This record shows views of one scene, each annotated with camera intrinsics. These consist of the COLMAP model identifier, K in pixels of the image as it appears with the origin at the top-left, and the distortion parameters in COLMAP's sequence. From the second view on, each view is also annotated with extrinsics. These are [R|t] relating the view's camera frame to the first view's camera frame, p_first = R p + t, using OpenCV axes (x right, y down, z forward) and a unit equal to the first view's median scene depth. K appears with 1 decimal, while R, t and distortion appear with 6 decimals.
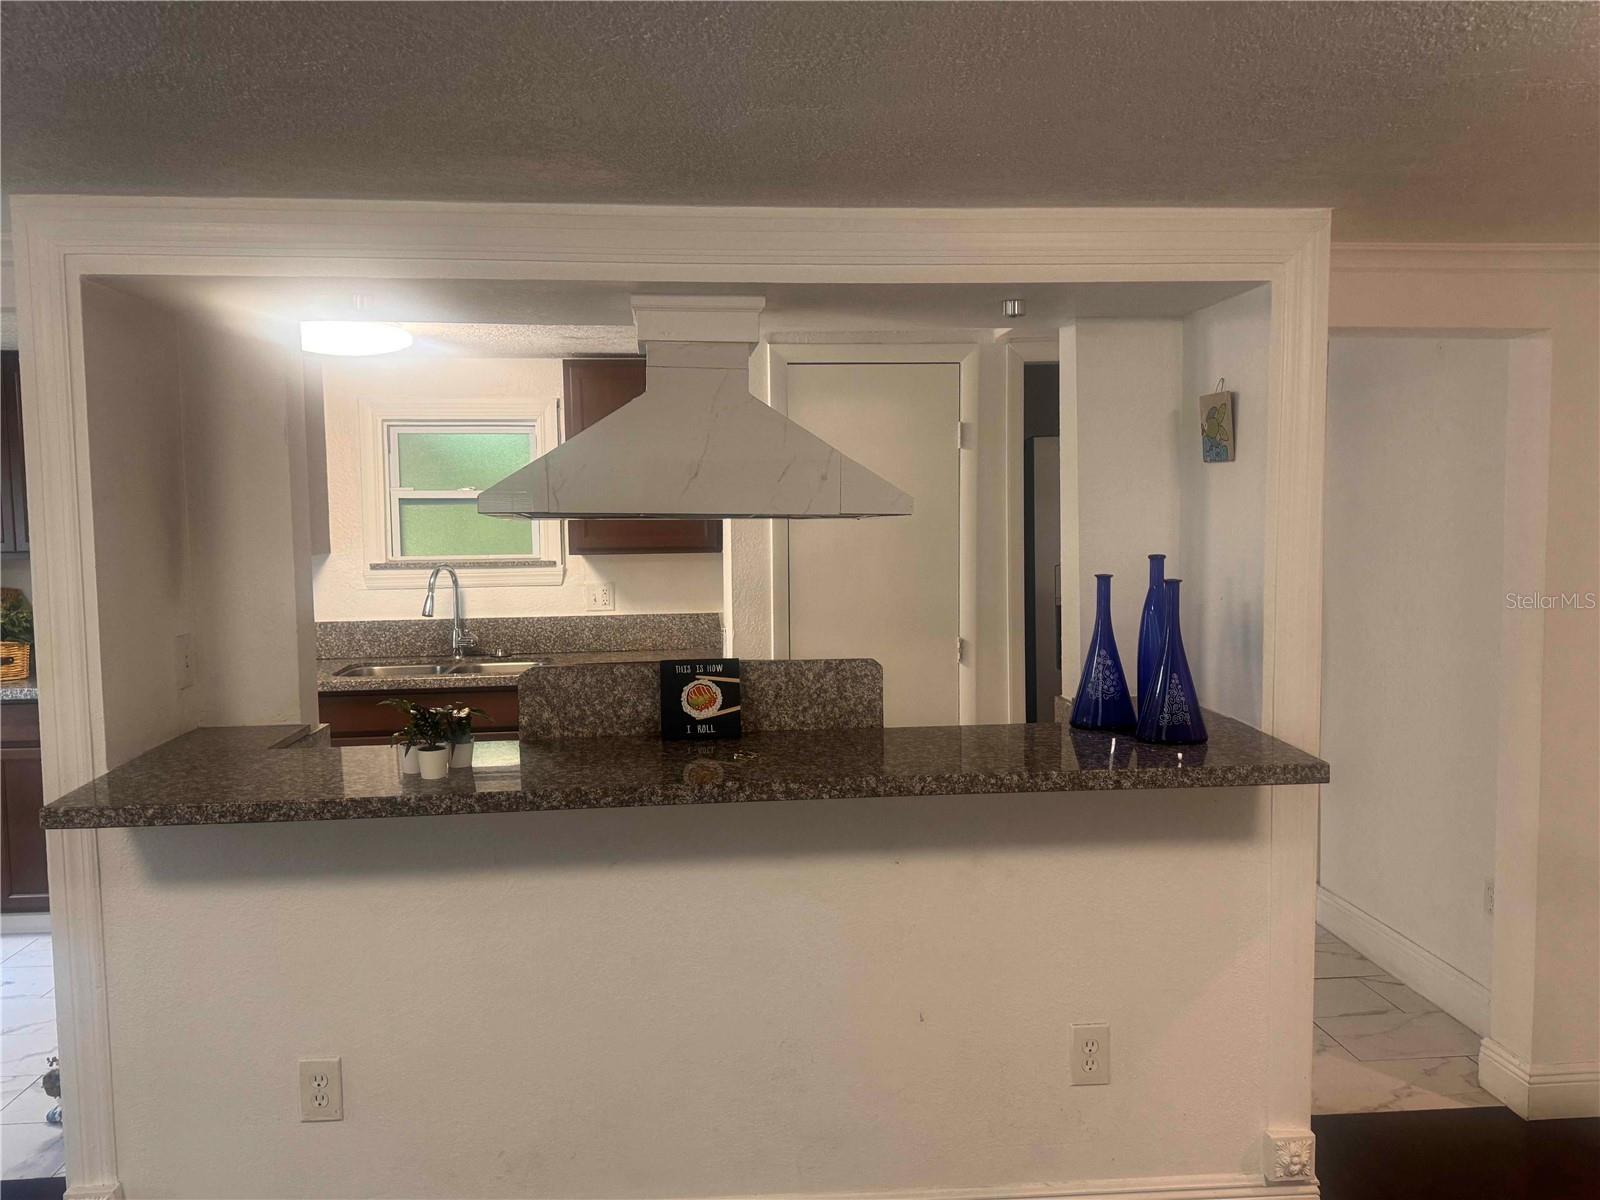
lens RADIAL K [[1297.2, 0, 800.0], [0, 1297.2, 600.0], [0, 0, 1]] dist [0.151673, 0.000529]
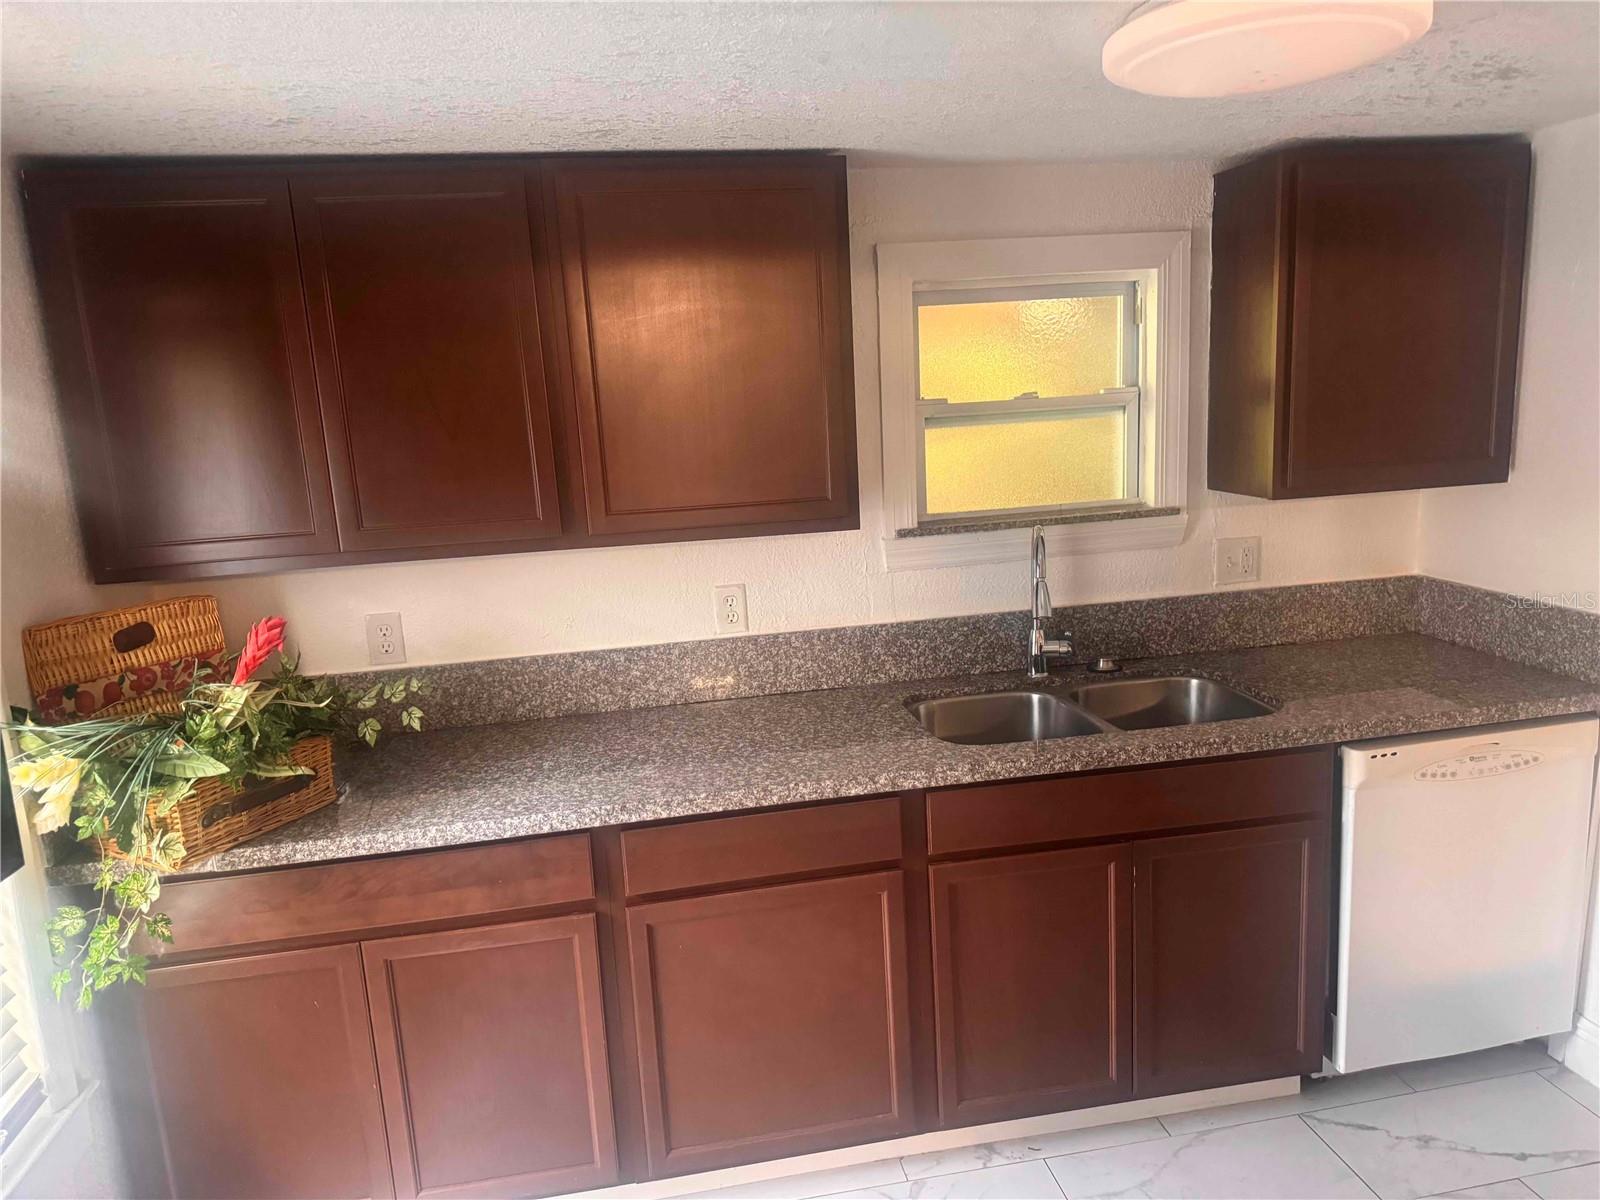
lens RADIAL K [[1128.0, 0, 800.0], [0, 1128.0, 600.0], [0, 0, 1]] dist [0.103821, -0.000463]
pose [[0.995287, -0.054686, 0.080085, -0.422379], [0.046991, 0.994367, 0.095008, -0.046800], [-0.084829, -0.090797, 0.992250, 0.509079]]
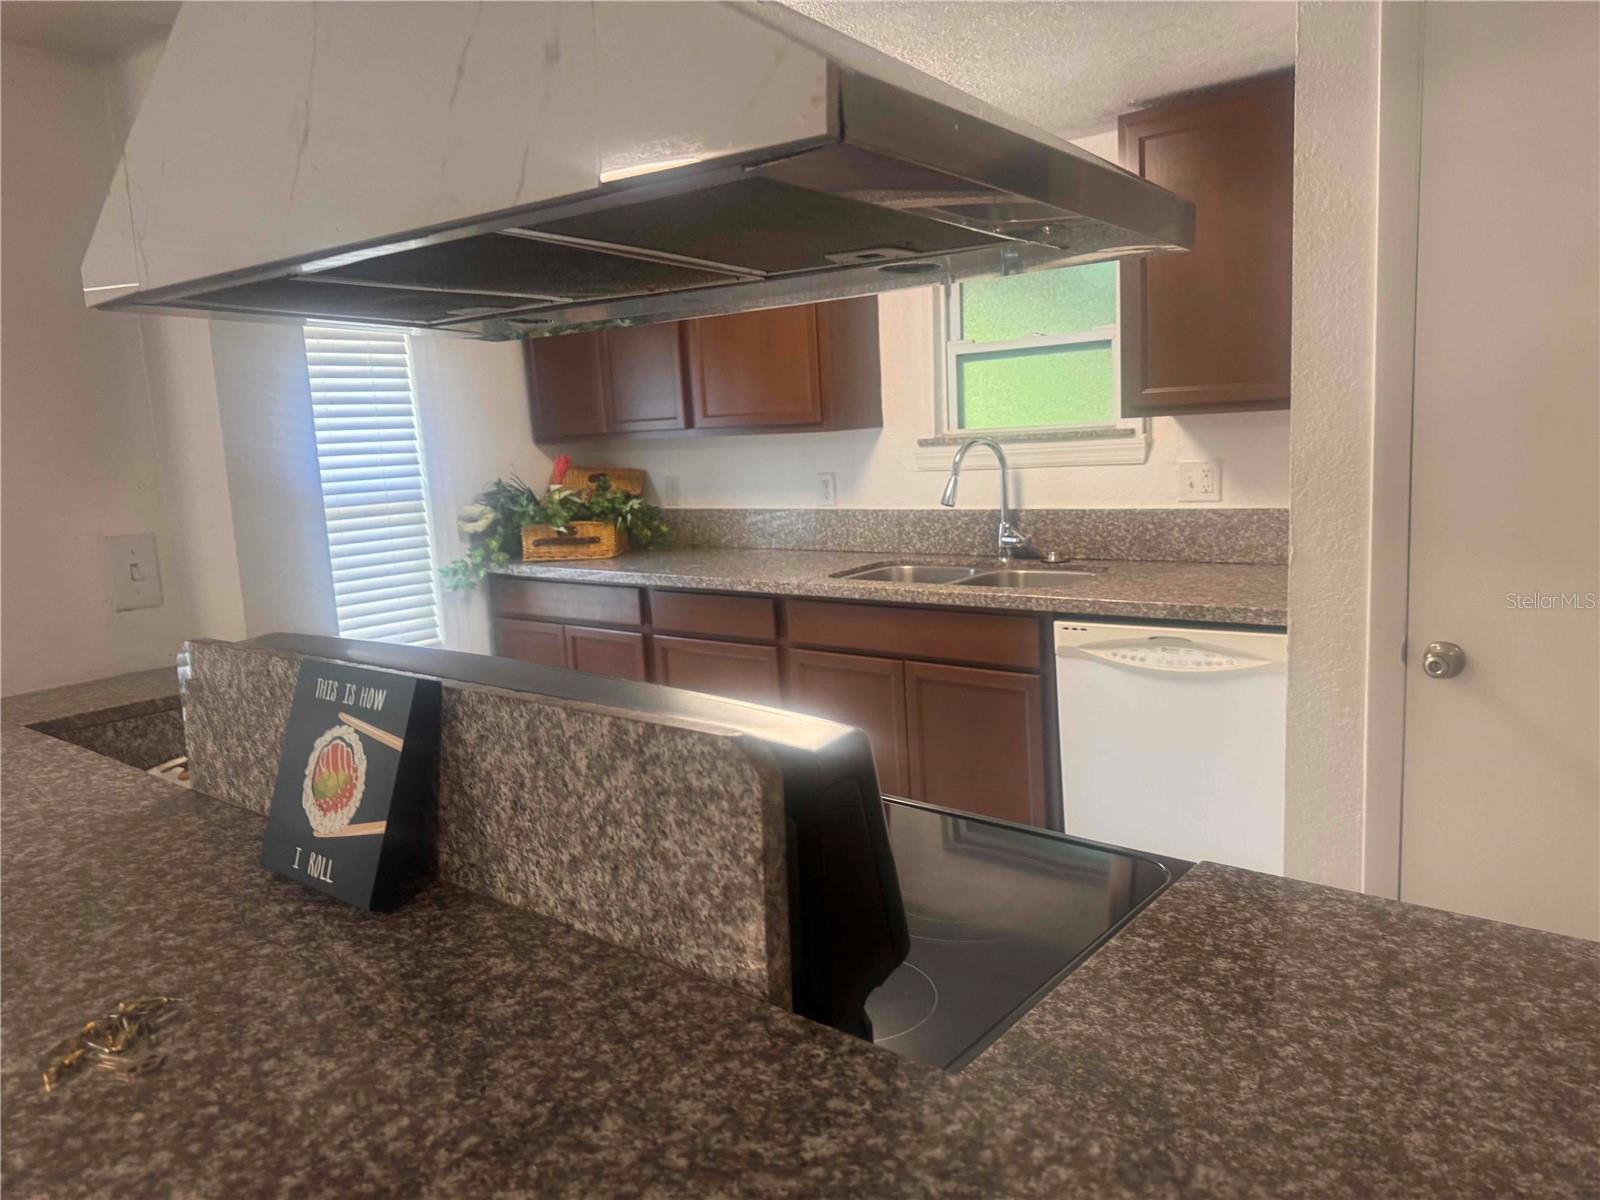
lens RADIAL K [[1128.0, 0, 800.0], [0, 1128.0, 600.0], [0, 0, 1]] dist [0.103821, -0.000463]
pose [[0.714313, 0.081051, -0.695118, 0.120329], [-0.007035, 0.994052, 0.108677, -0.004215], [0.699791, -0.072739, 0.710634, 0.454510]]
